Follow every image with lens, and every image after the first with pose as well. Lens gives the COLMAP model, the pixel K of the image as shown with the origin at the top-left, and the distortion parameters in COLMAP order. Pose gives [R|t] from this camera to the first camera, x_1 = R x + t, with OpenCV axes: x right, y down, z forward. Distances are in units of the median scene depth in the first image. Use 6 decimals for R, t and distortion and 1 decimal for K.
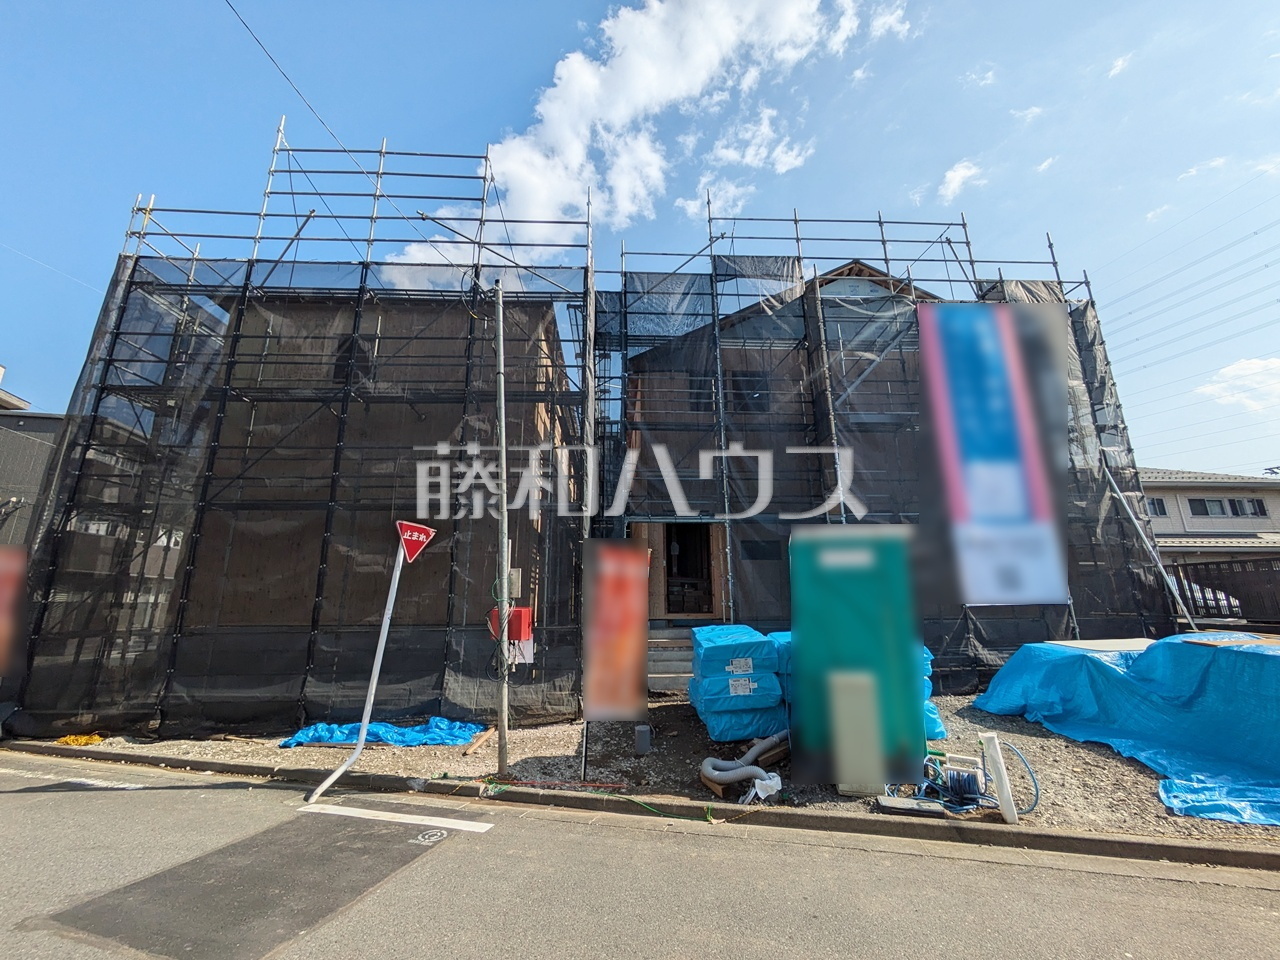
lens RADIAL K [[506.7, 0, 646.8], [0, 506.7, 477.3], [0, 0, 1]] dist [-0.001786, 0.000030]
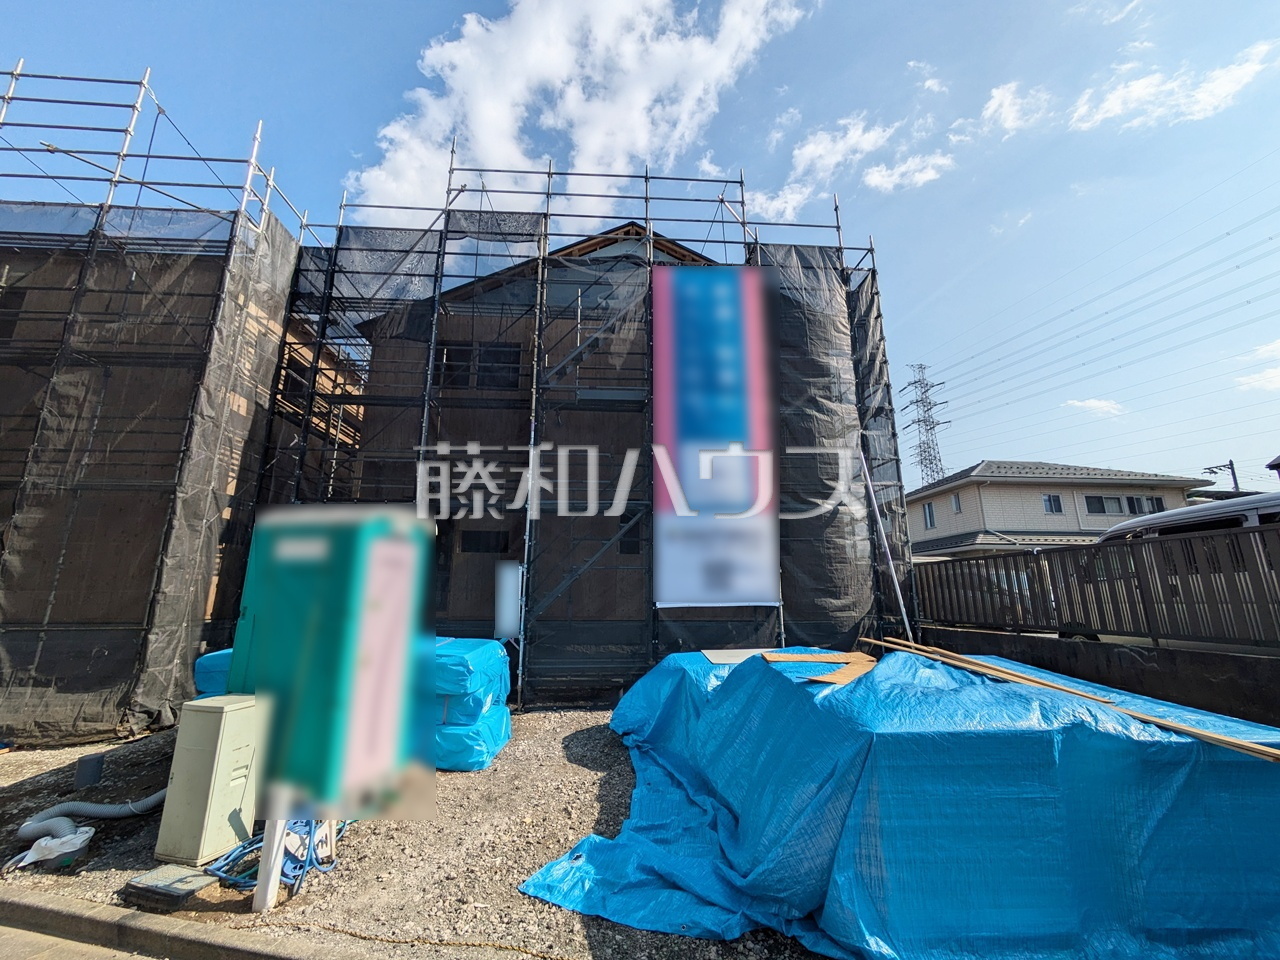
lens RADIAL K [[506.7, 0, 646.8], [0, 506.7, 477.3], [0, 0, 1]] dist [-0.001786, 0.000030]
pose [[0.999825, 0.013286, 0.013137, 0.486046], [-0.013437, 0.999844, 0.011500, 0.016047], [-0.012982, -0.011675, 0.999848, 0.104374]]
